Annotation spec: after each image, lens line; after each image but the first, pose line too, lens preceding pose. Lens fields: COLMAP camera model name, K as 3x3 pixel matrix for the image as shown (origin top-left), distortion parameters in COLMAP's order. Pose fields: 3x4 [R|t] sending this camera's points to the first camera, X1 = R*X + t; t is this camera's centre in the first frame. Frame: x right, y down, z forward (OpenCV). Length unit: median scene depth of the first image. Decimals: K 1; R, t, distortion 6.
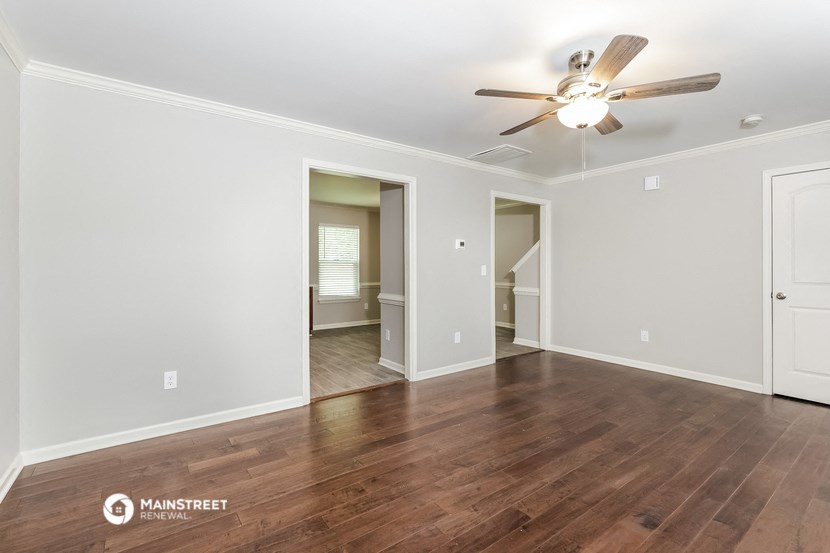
lens RADIAL K [[380.8, 0, 417.1], [0, 380.8, 274.3], [0, 0, 1]] dist [-0.006859, 0.000409]
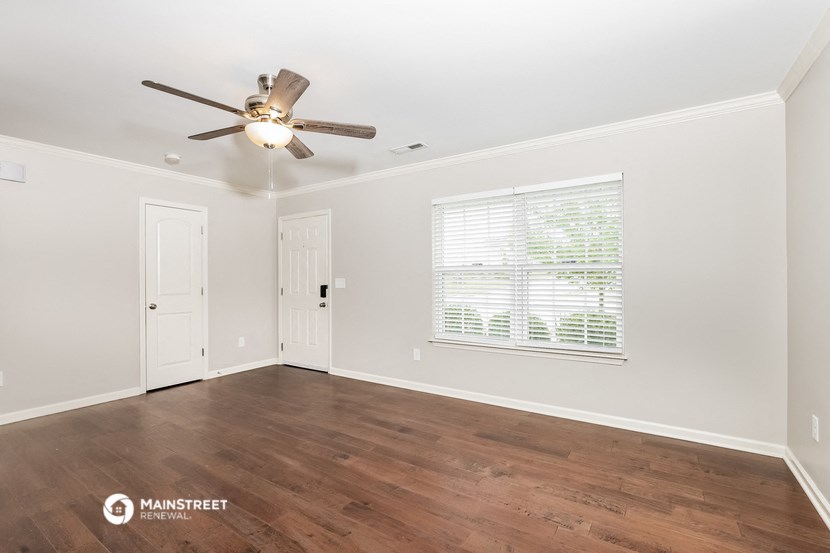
lens RADIAL K [[380.8, 0, 417.1], [0, 380.8, 274.3], [0, 0, 1]] dist [-0.006859, 0.000409]
pose [[-0.345962, 0.014295, 0.938140, -0.696257], [0.025646, 0.999654, -0.005775, -0.020564], [-0.937898, 0.022061, -0.346209, 0.990868]]
